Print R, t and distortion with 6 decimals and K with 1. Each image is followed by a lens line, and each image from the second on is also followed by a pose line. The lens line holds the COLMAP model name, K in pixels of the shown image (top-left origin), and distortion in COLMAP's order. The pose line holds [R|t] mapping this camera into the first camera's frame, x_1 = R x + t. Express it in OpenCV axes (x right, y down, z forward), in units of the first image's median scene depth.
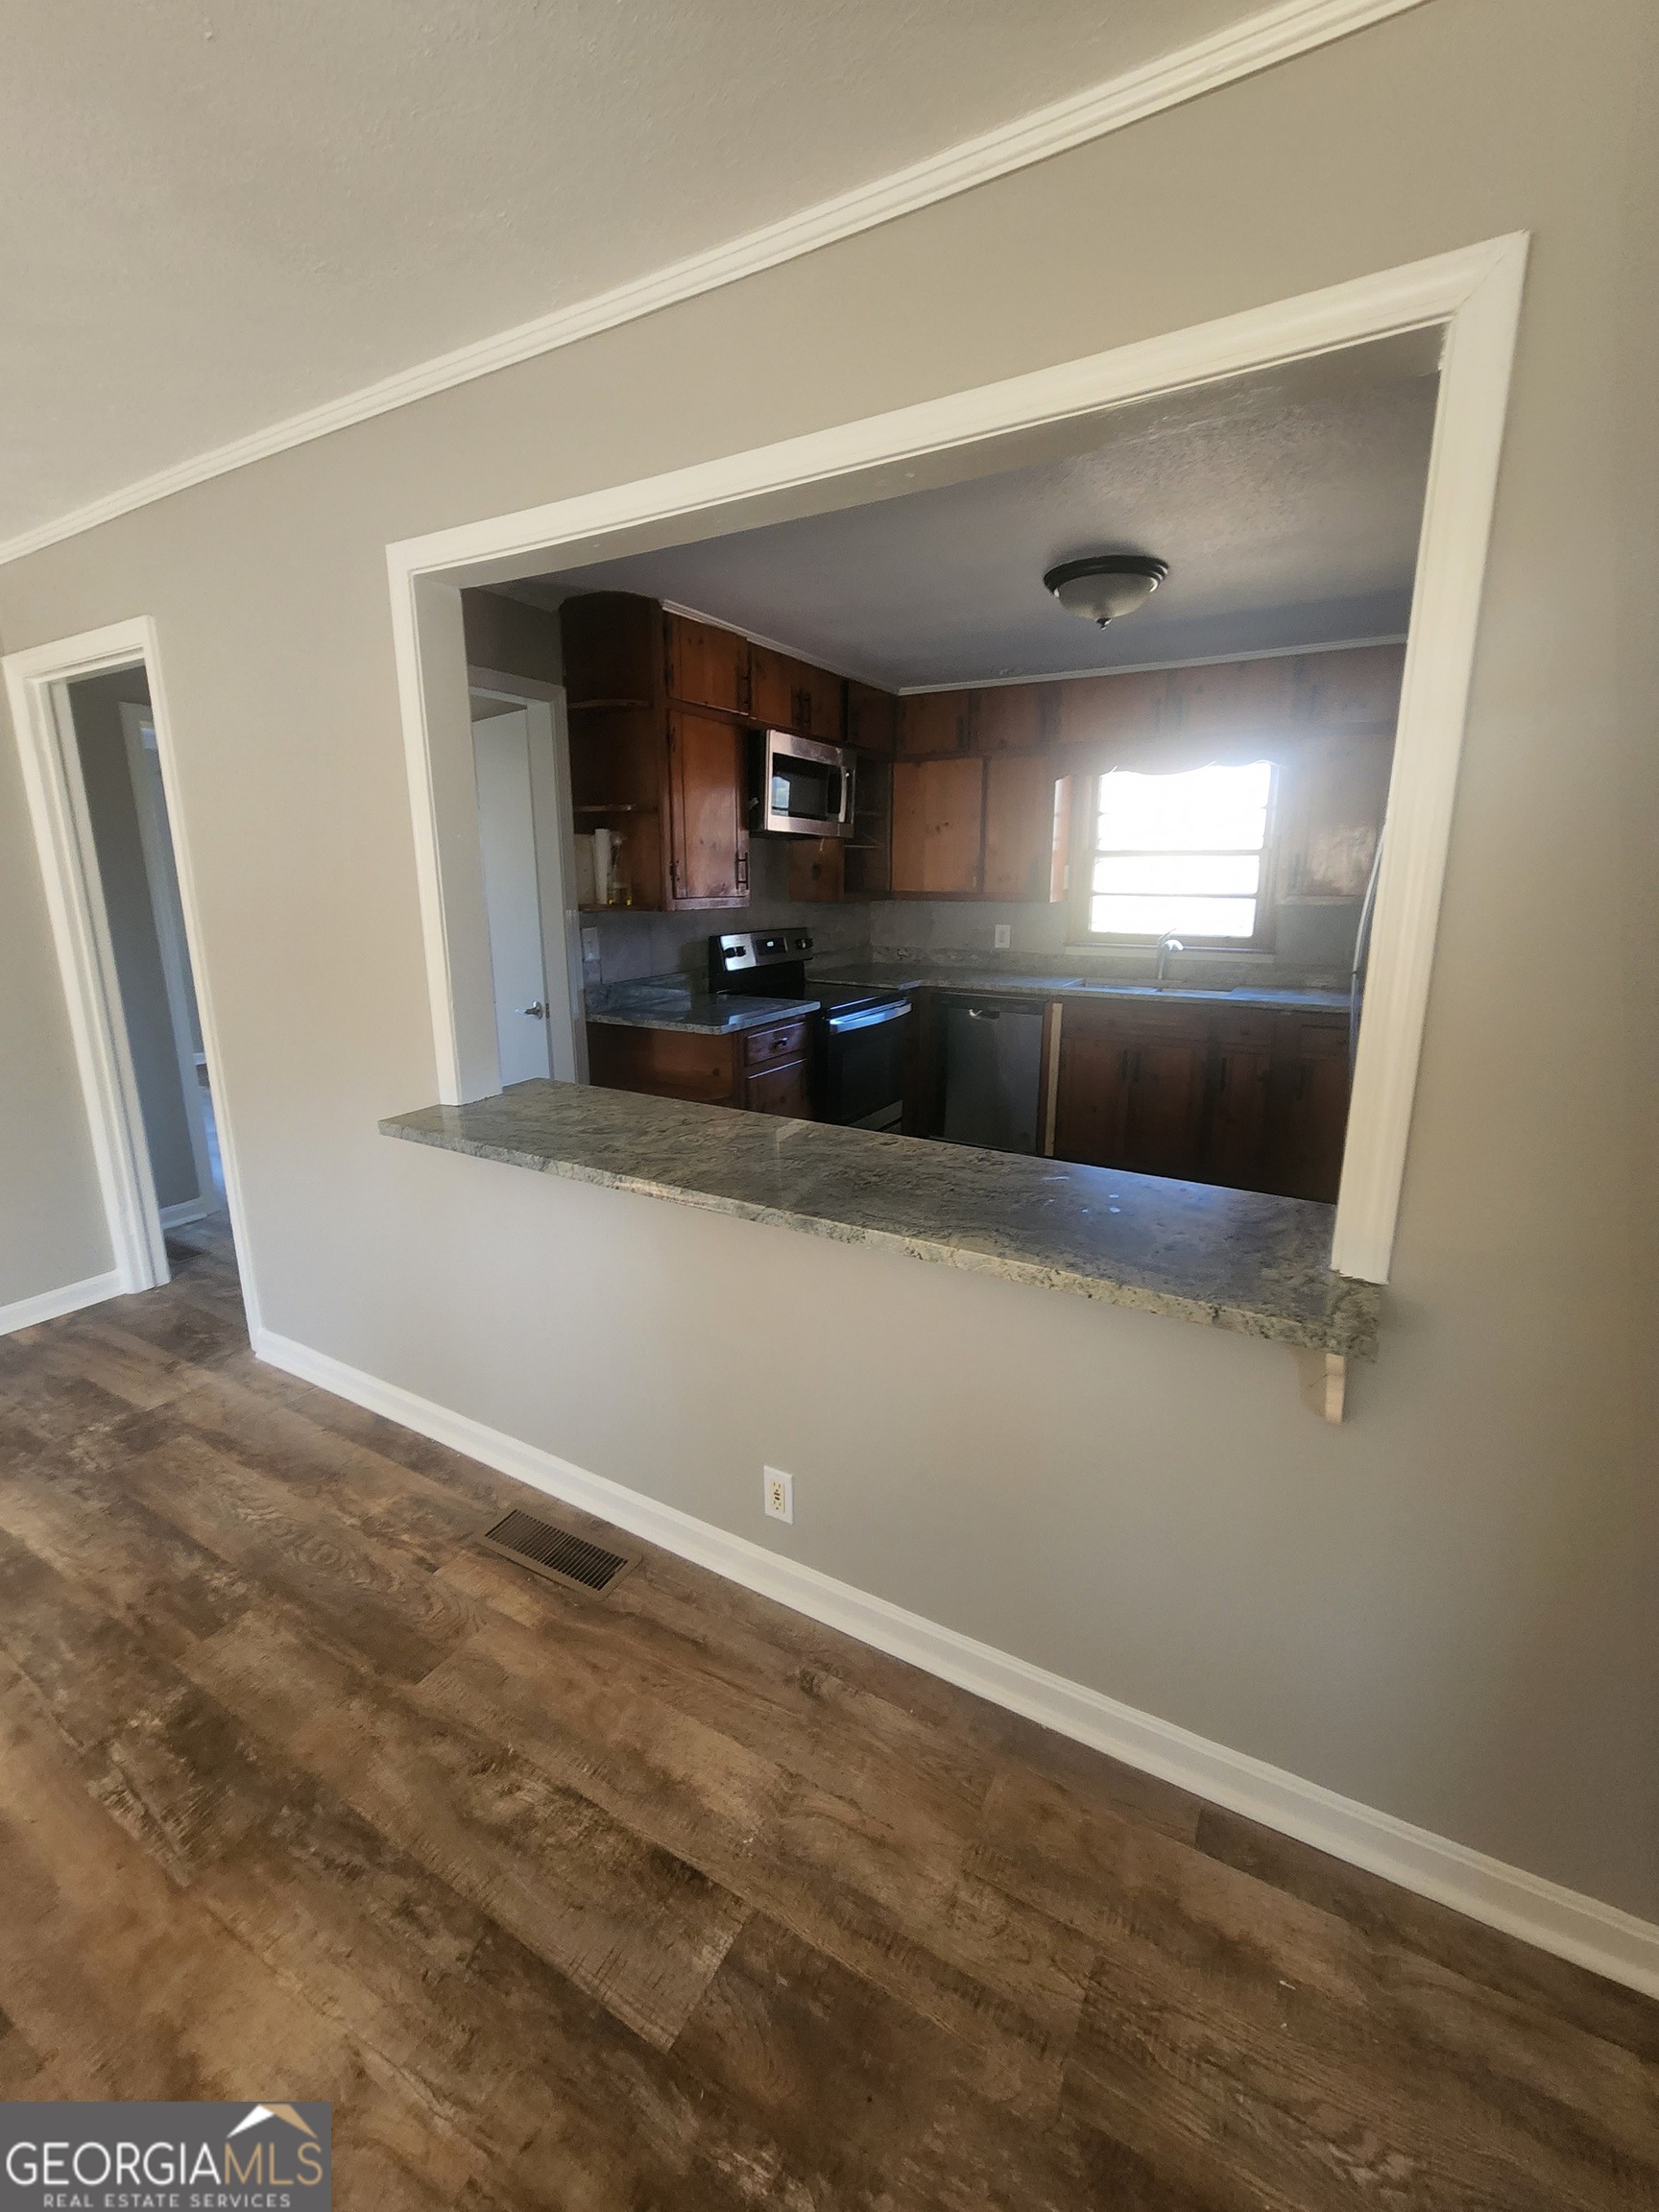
lens RADIAL K [[906.6, 0, 845.3], [0, 906.6, 1097.1], [0, 0, 1]] dist [-0.004357, -0.001136]
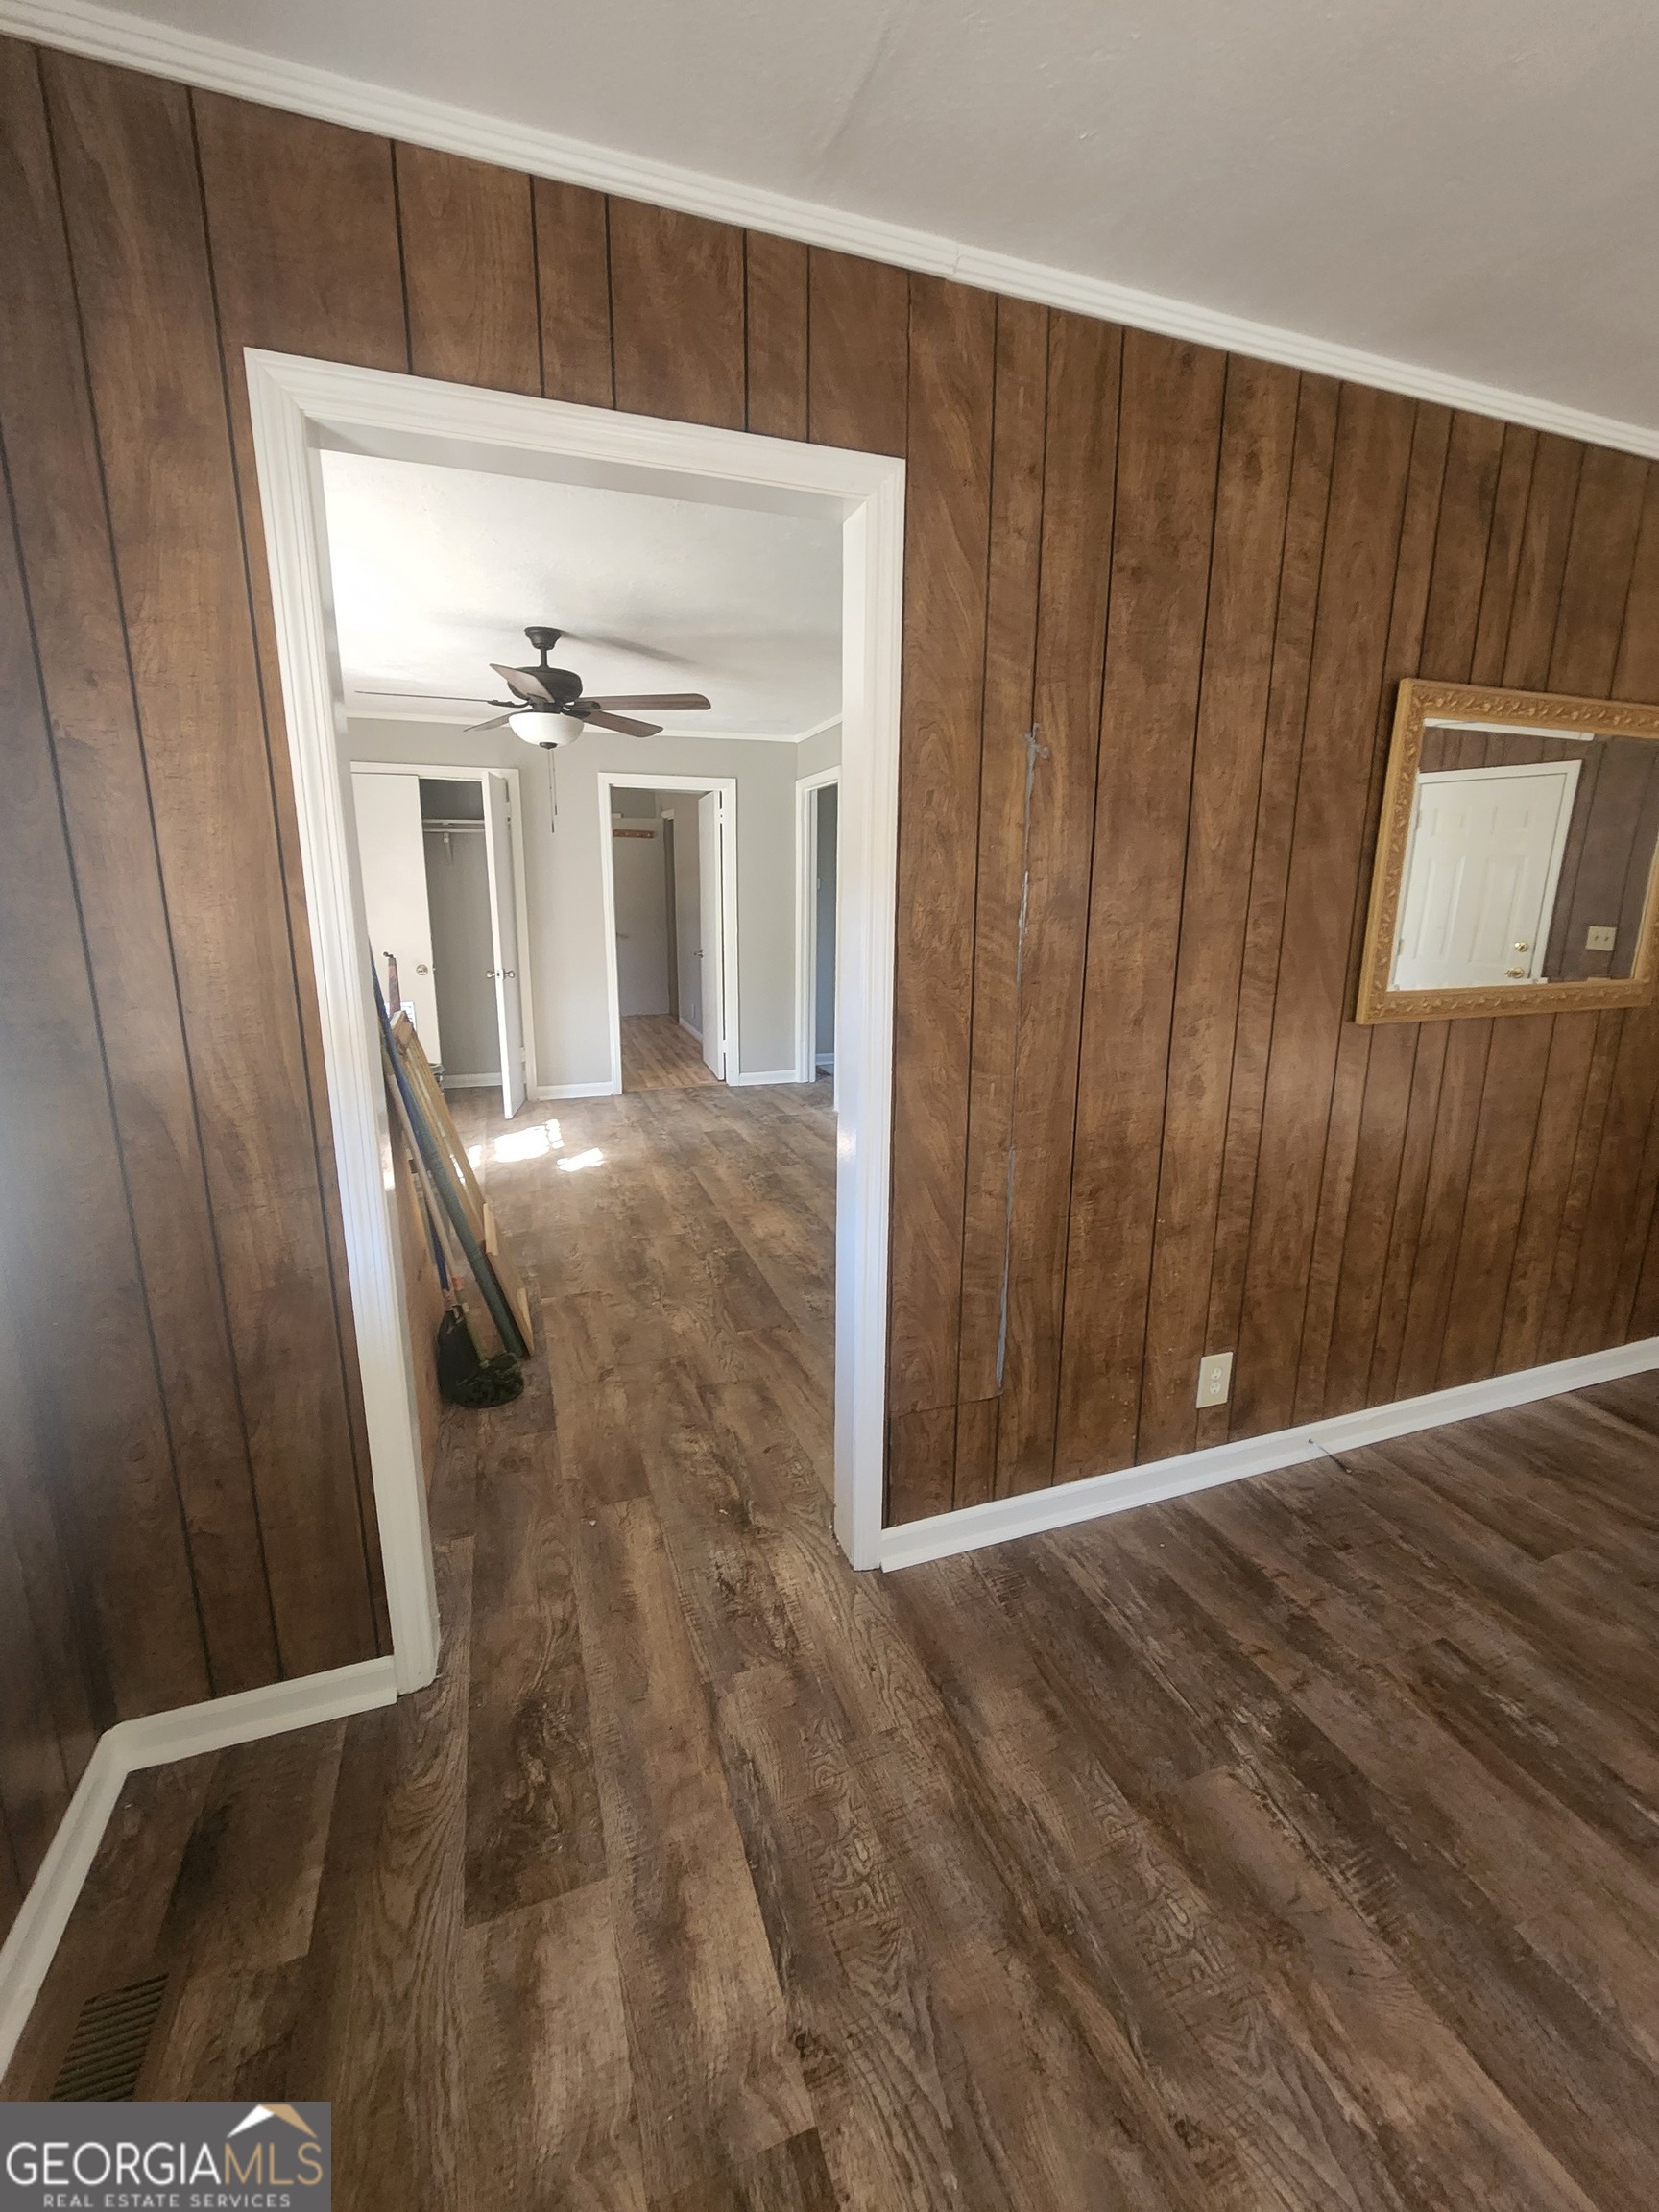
lens RADIAL K [[906.6, 0, 835.2], [0, 906.6, 1092.8], [0, 0, 1]] dist [-0.004357, -0.001136]
pose [[0.757279, 0.153704, -0.634747, 1.110751], [-0.163136, 0.985620, 0.044040, 0.261317], [0.632388, 0.070200, 0.771464, -1.013085]]
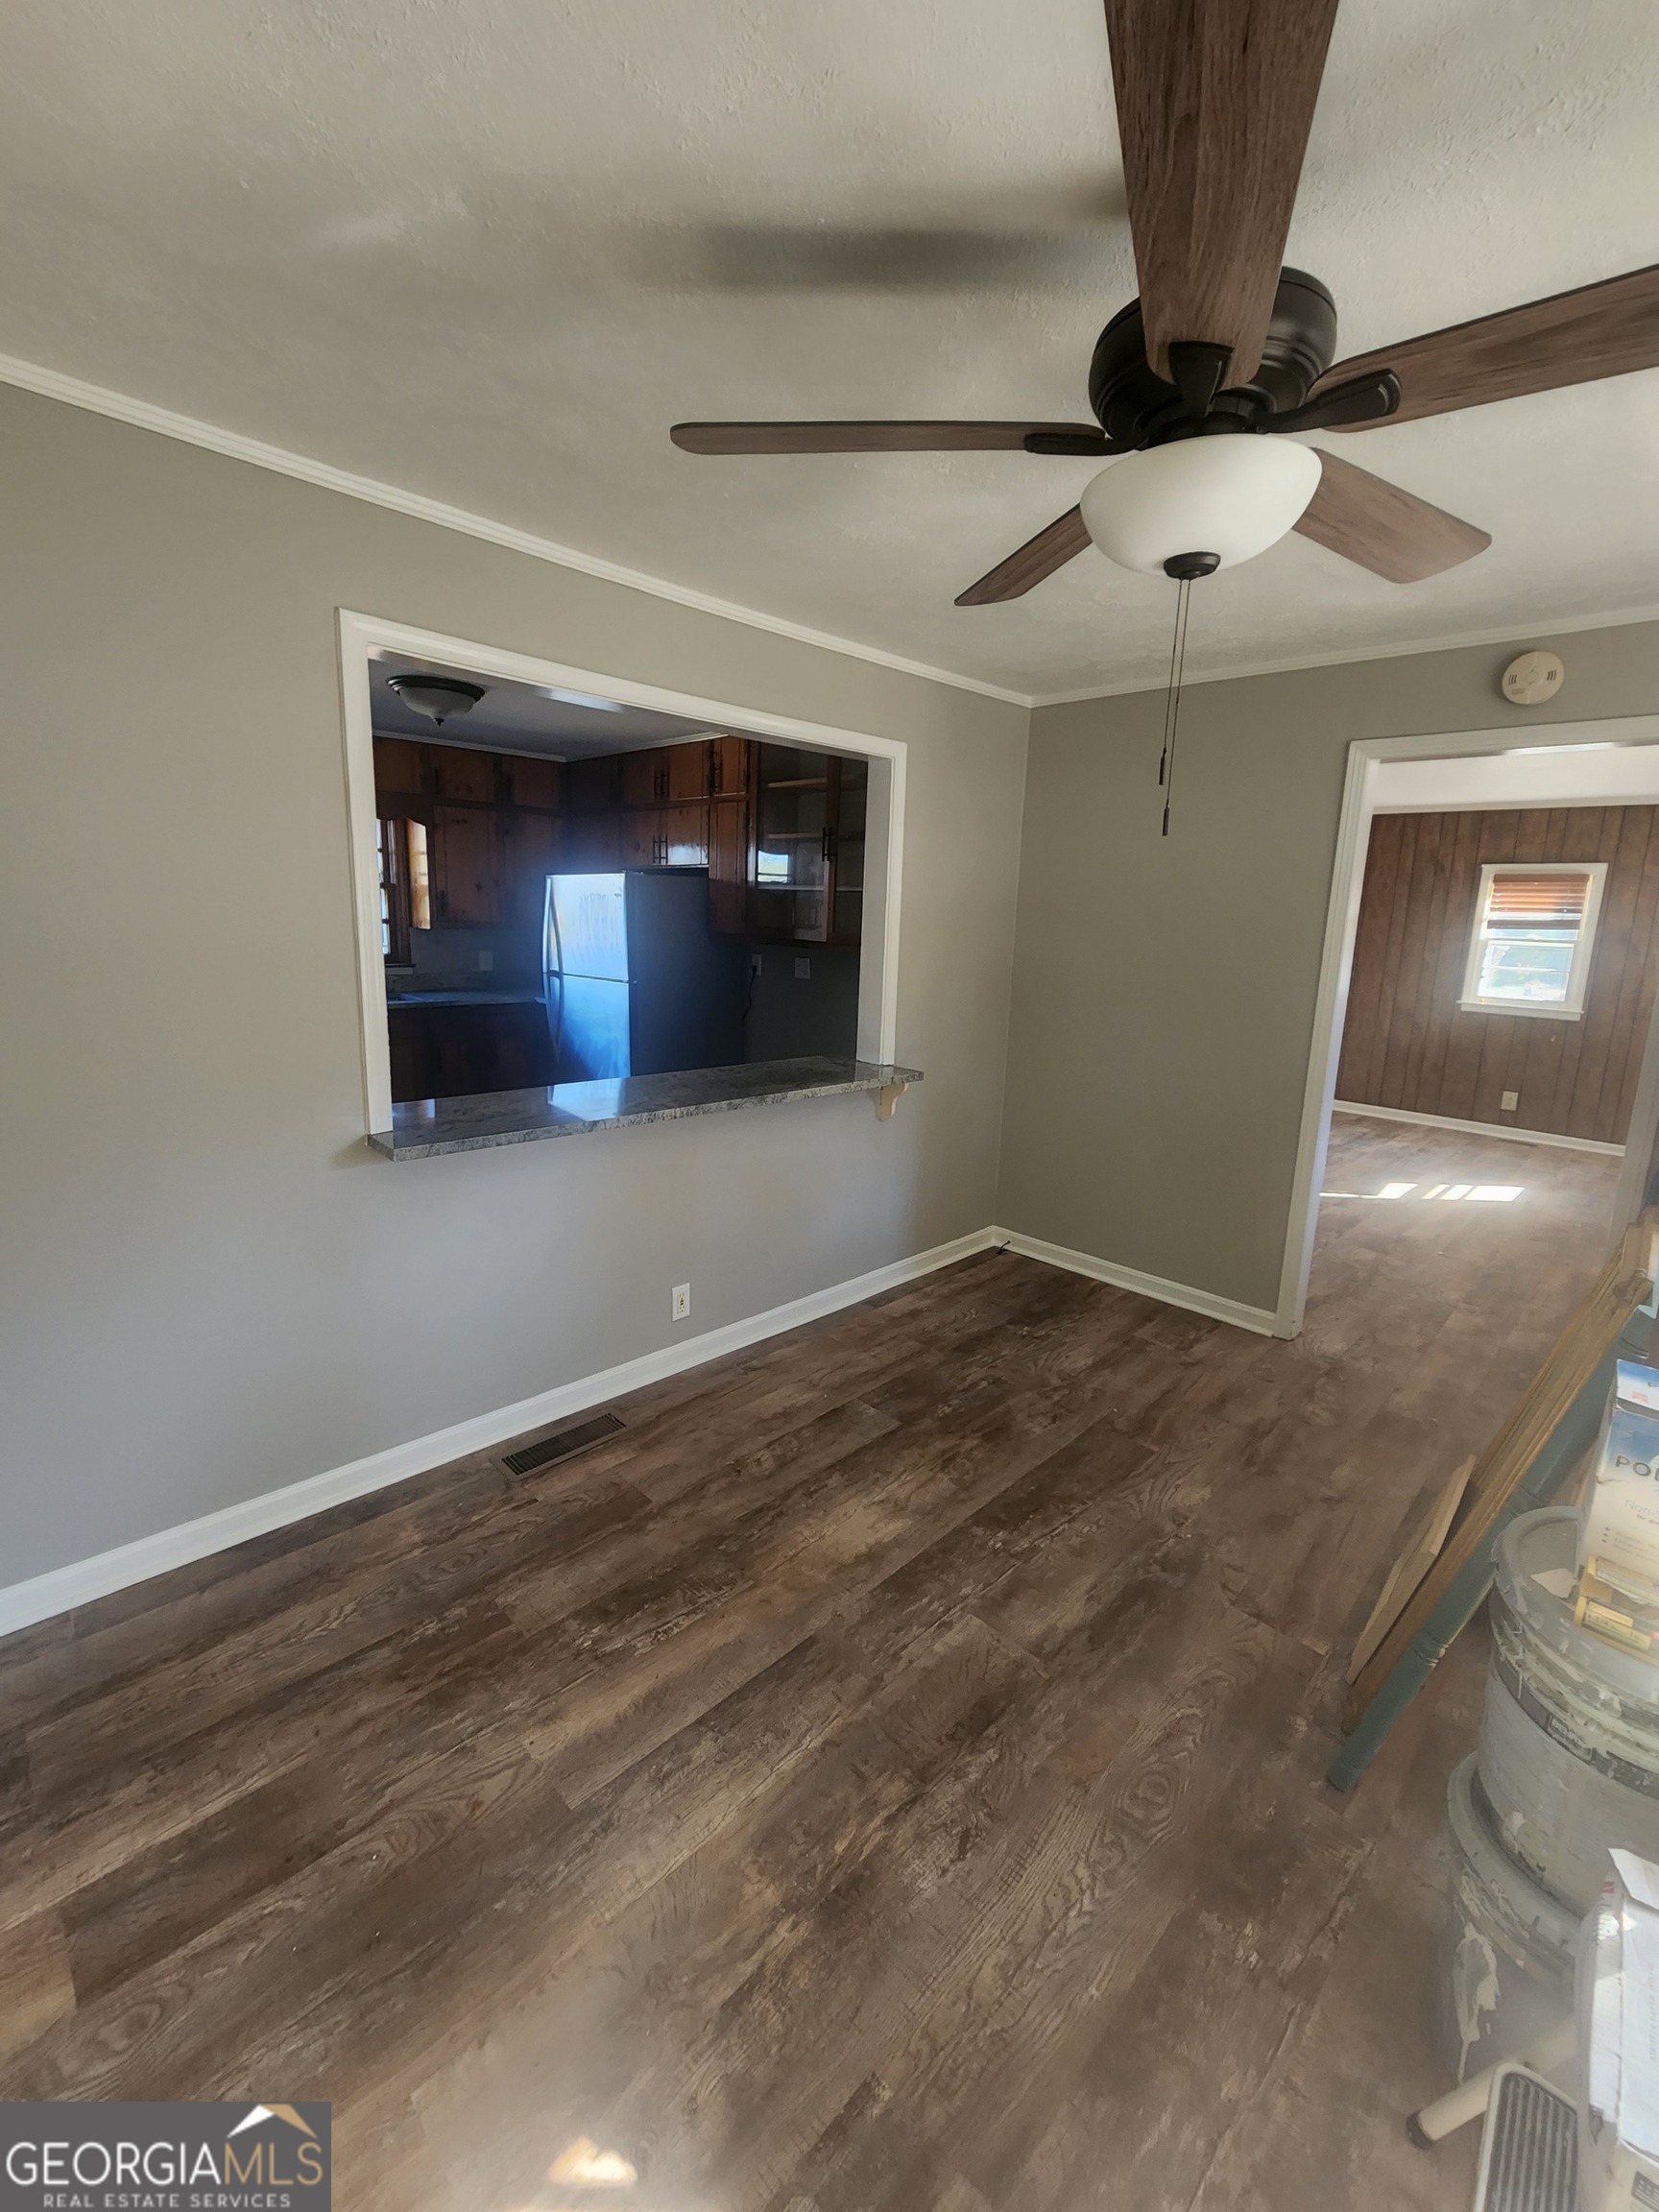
lens RADIAL K [[906.6, 0, 829.7], [0, 906.6, 1113.0], [0, 0, 1]] dist [-0.004357, -0.001136]
pose [[0.268734, -0.200512, 0.942113, -1.587006], [0.196905, 0.968874, 0.150041, -0.085292], [-0.942874, 0.145186, 0.299851, 0.234492]]
